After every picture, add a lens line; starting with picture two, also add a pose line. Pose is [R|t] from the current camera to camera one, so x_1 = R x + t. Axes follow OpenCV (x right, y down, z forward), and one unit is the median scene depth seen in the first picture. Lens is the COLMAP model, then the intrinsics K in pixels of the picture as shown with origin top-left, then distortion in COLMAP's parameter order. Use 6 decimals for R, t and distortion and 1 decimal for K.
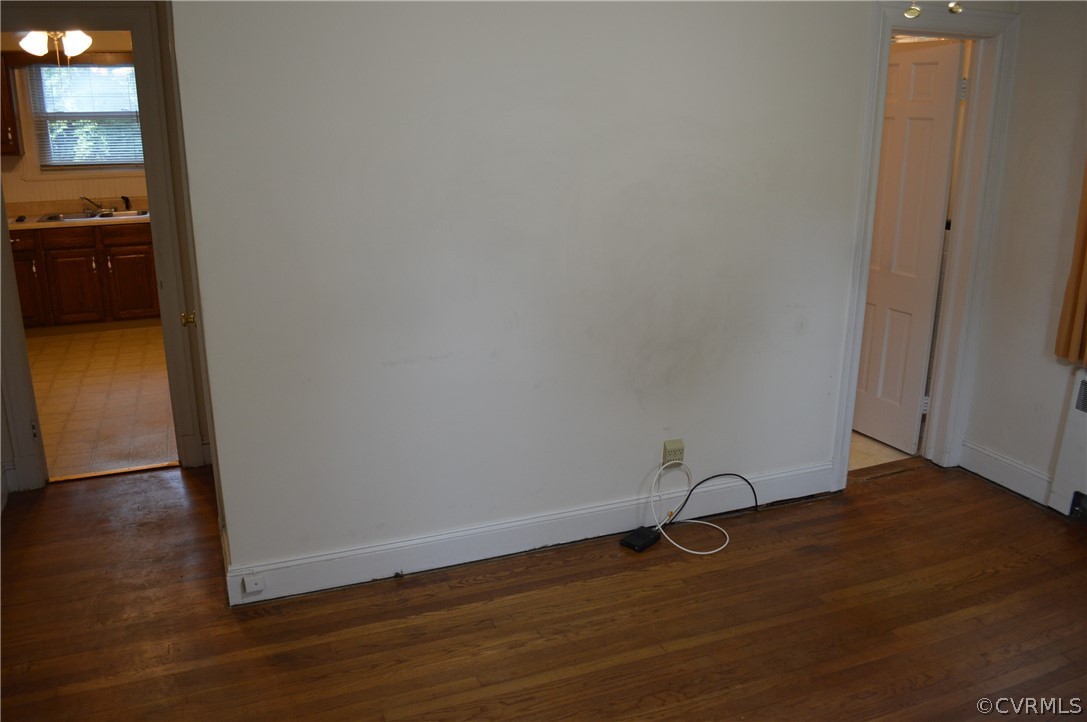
lens RADIAL K [[866.5, 0, 543.5], [0, 866.5, 361.0], [0, 0, 1]] dist [-0.078611, 0.003875]
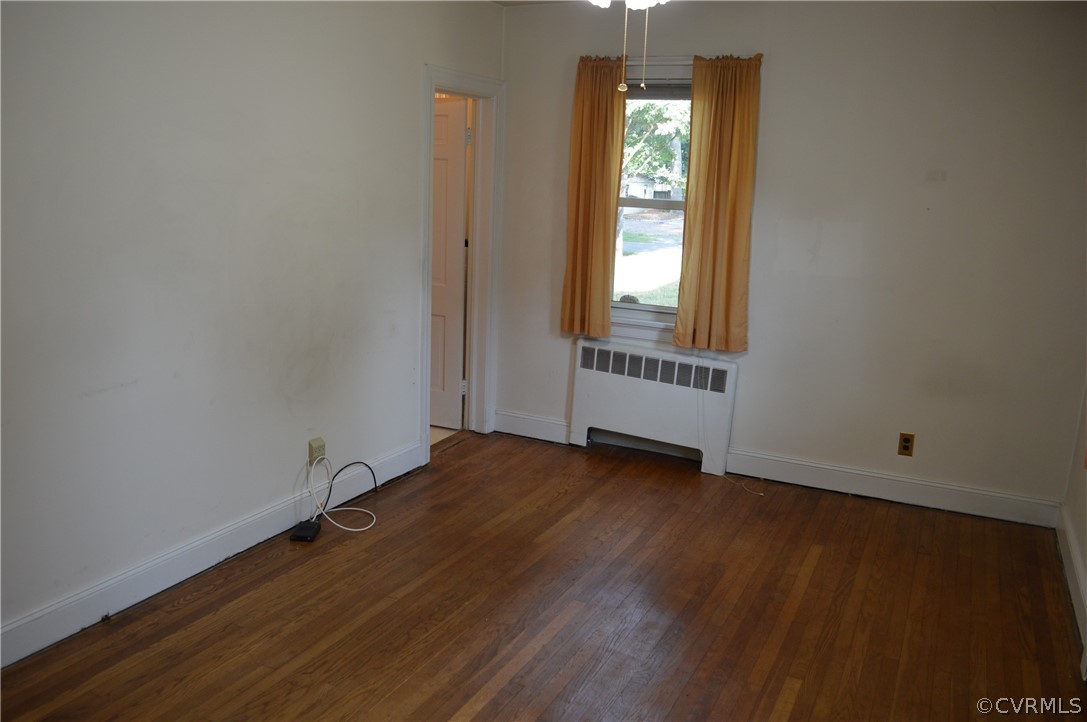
lens RADIAL K [[866.5, 0, 543.5], [0, 866.5, 361.0], [0, 0, 1]] dist [-0.078611, 0.003875]
pose [[0.750120, -0.114702, 0.651278, -0.353261], [0.148461, 0.988913, 0.003173, 0.033593], [-0.644421, 0.094309, 0.758833, -0.045335]]
